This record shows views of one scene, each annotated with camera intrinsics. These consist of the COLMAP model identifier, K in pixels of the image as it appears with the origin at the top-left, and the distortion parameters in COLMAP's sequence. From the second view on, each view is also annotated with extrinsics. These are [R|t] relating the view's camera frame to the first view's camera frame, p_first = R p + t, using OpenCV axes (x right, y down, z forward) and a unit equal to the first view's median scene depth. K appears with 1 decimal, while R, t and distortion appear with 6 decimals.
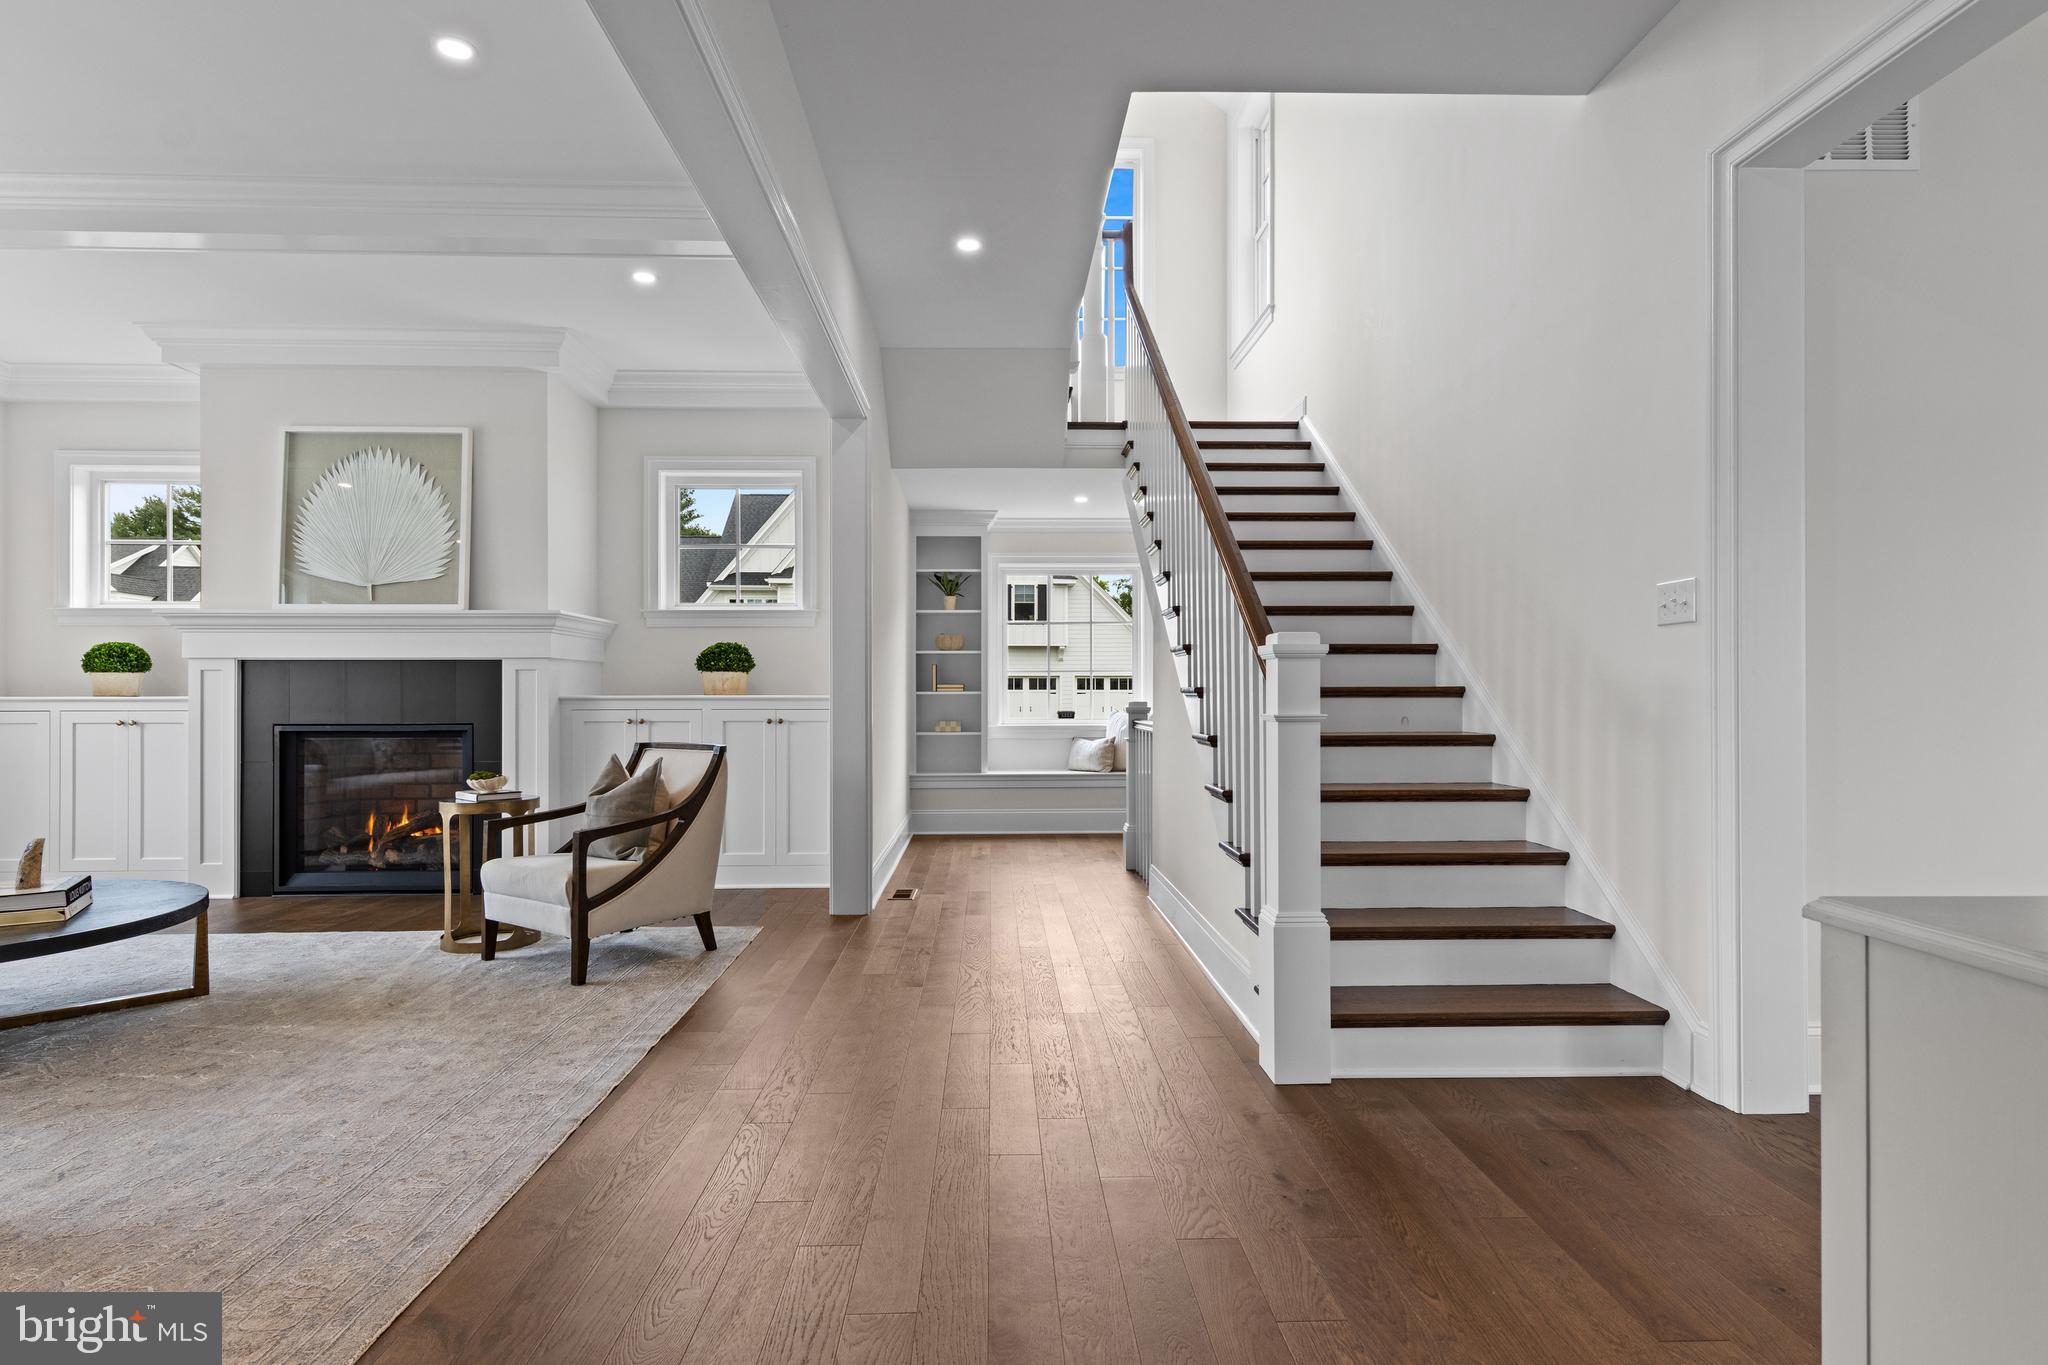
lens RADIAL K [[1043.8, 0, 1015.1], [0, 1043.8, 688.6], [0, 0, 1]] dist [0.013631, -0.005471]
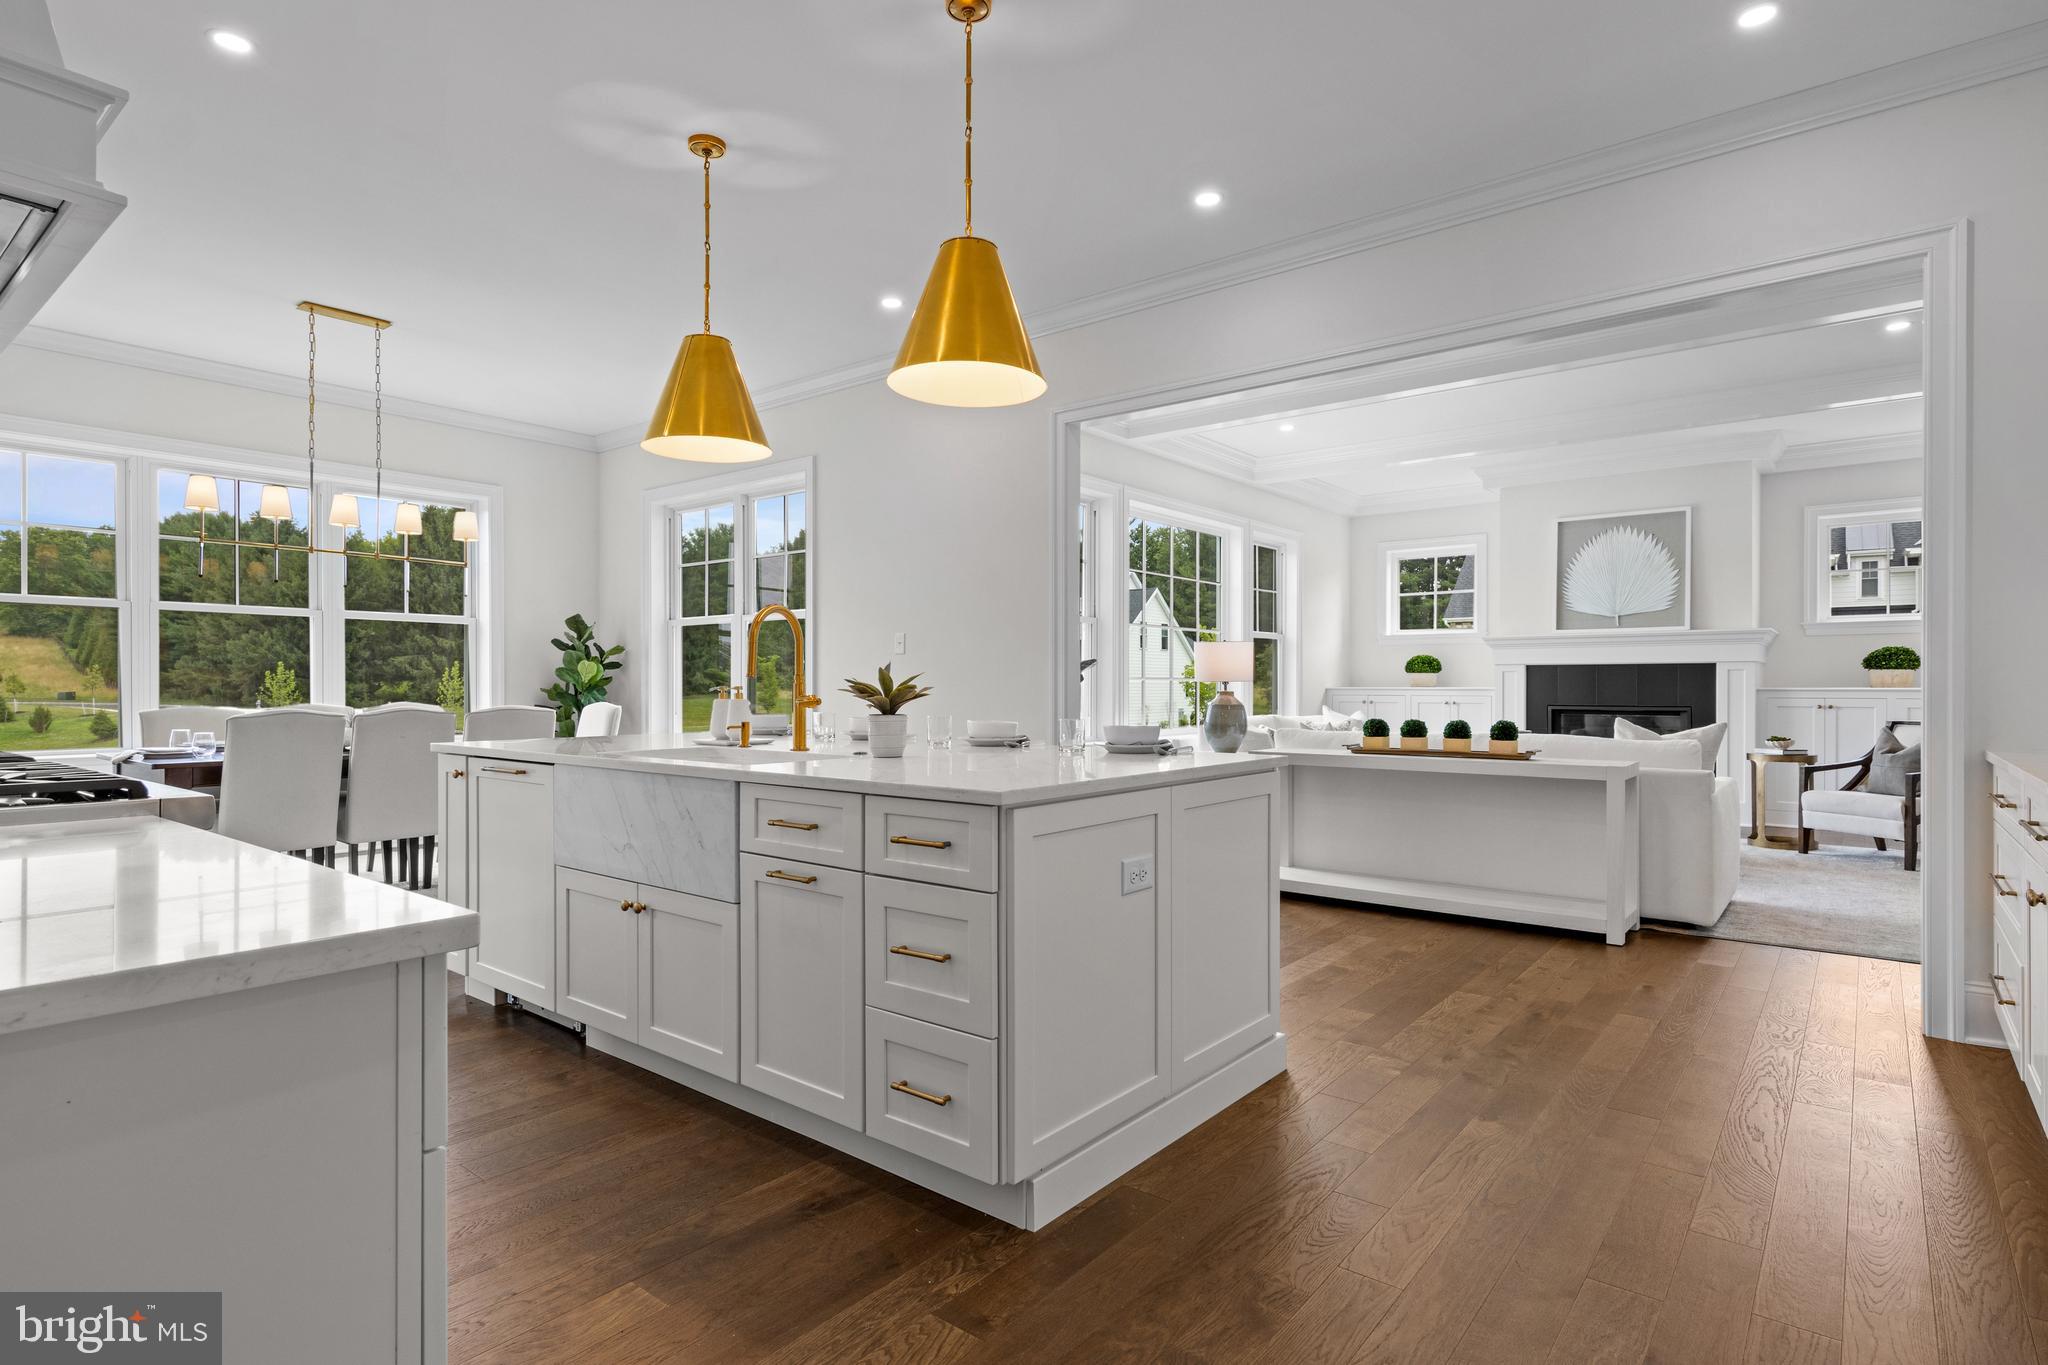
lens RADIAL K [[1043.8, 0, 1025.6], [0, 1043.8, 688.9], [0, 0, 1]] dist [0.013631, -0.005471]
pose [[0.758800, 0.003727, -0.651313, -0.326970], [0.001266, 0.999973, 0.007197, -0.004163], [0.651323, -0.006285, 0.758775, -0.893390]]
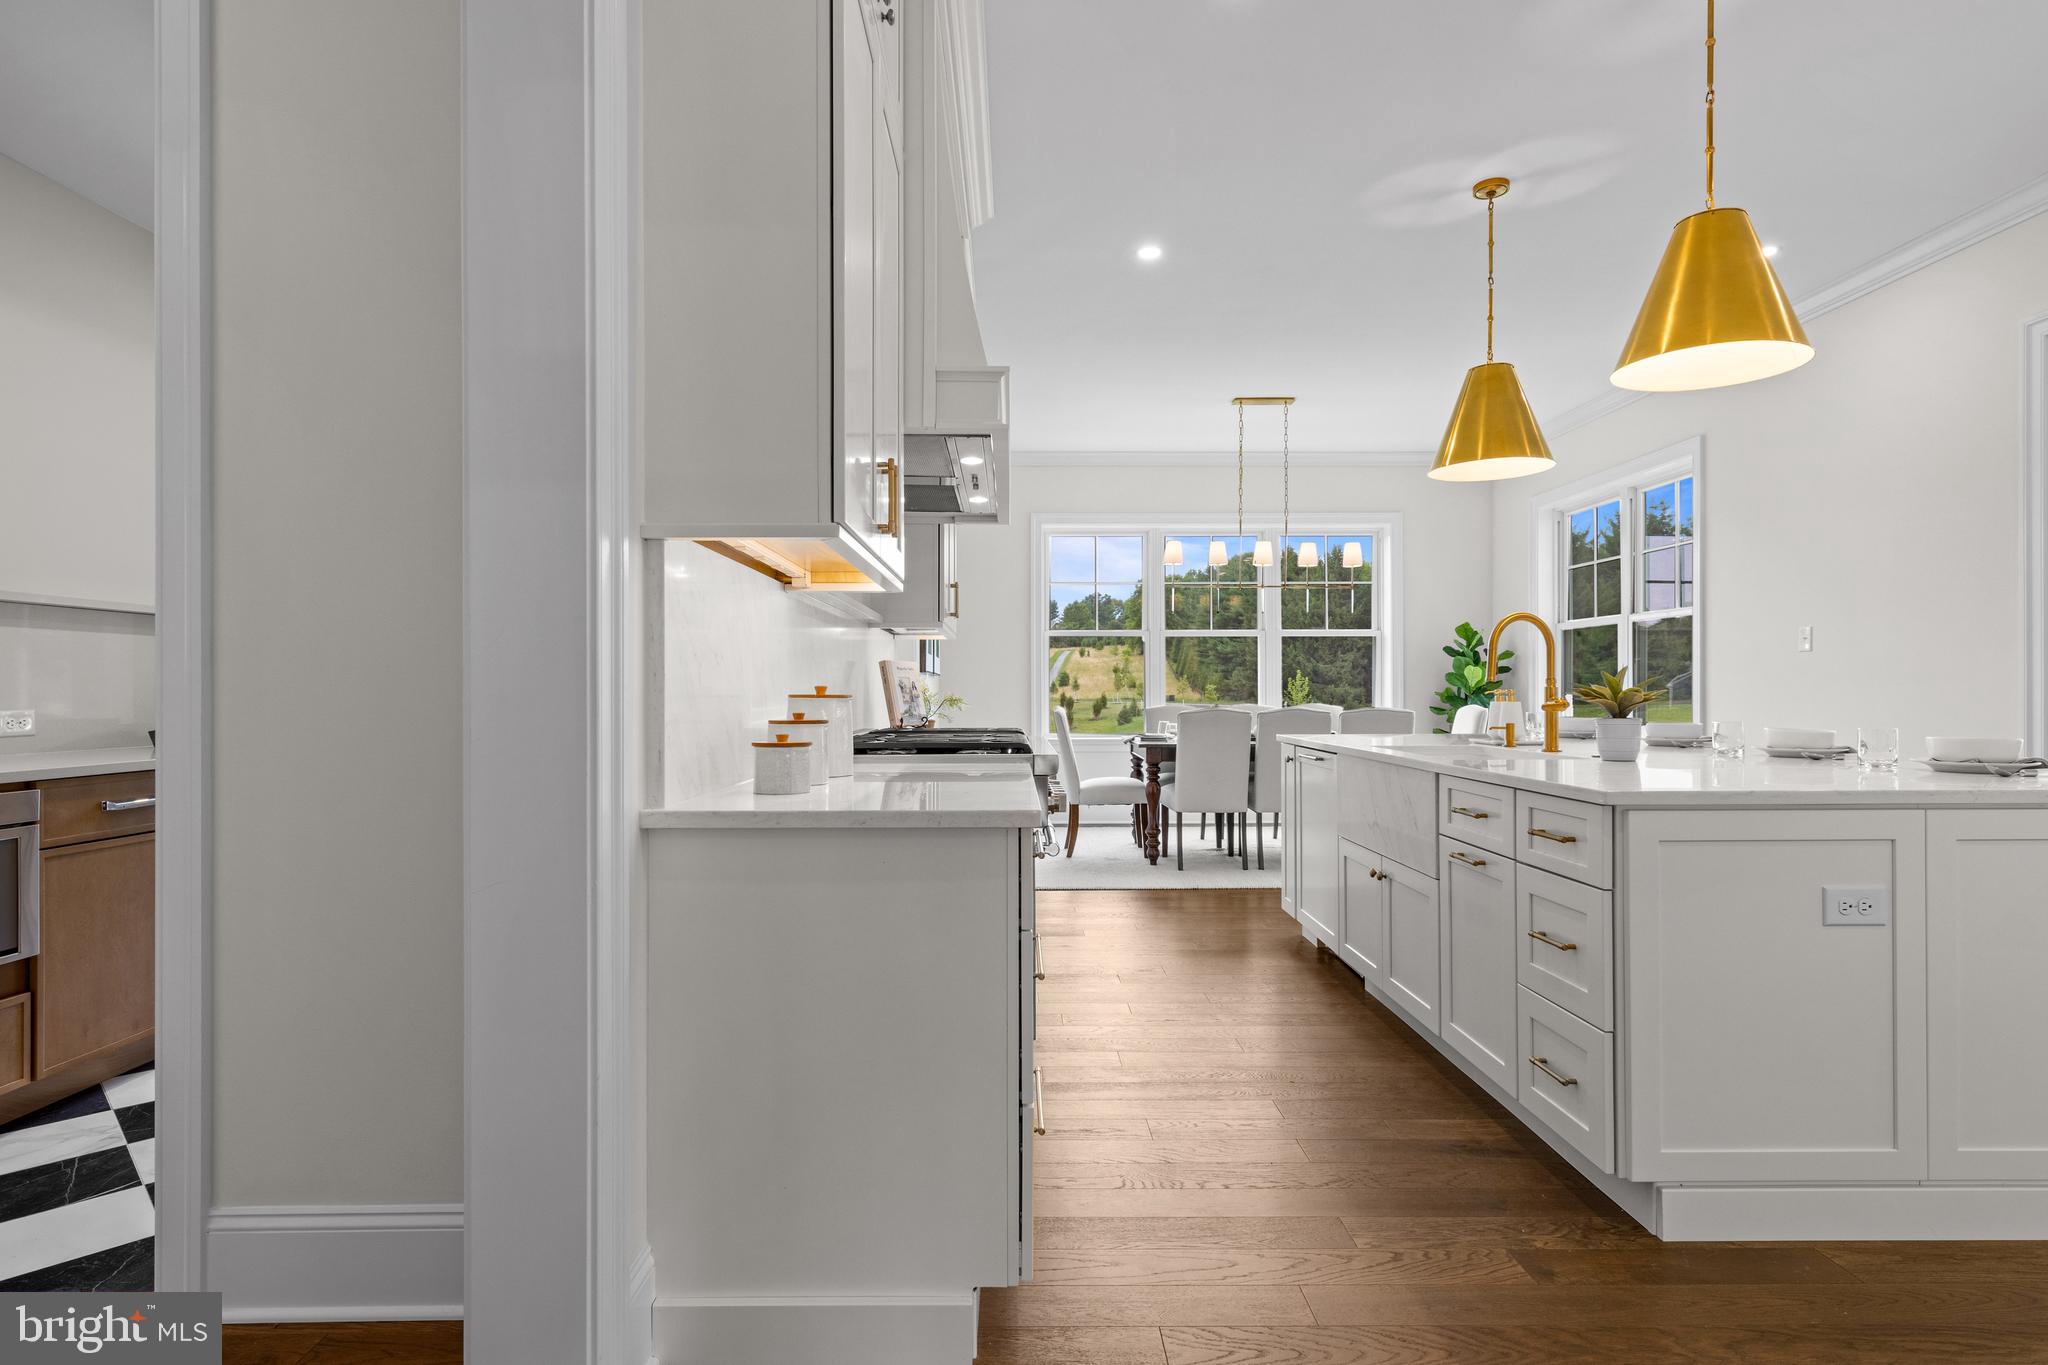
lens RADIAL K [[1043.8, 0, 1027.7], [0, 1043.8, 688.5], [0, 0, 1]] dist [0.013631, -0.005471]
pose [[-0.014627, -0.000596, -0.999893, -0.167634], [0.006932, 0.999976, -0.000698, -0.003780], [0.999869, -0.006941, -0.014622, -0.813779]]
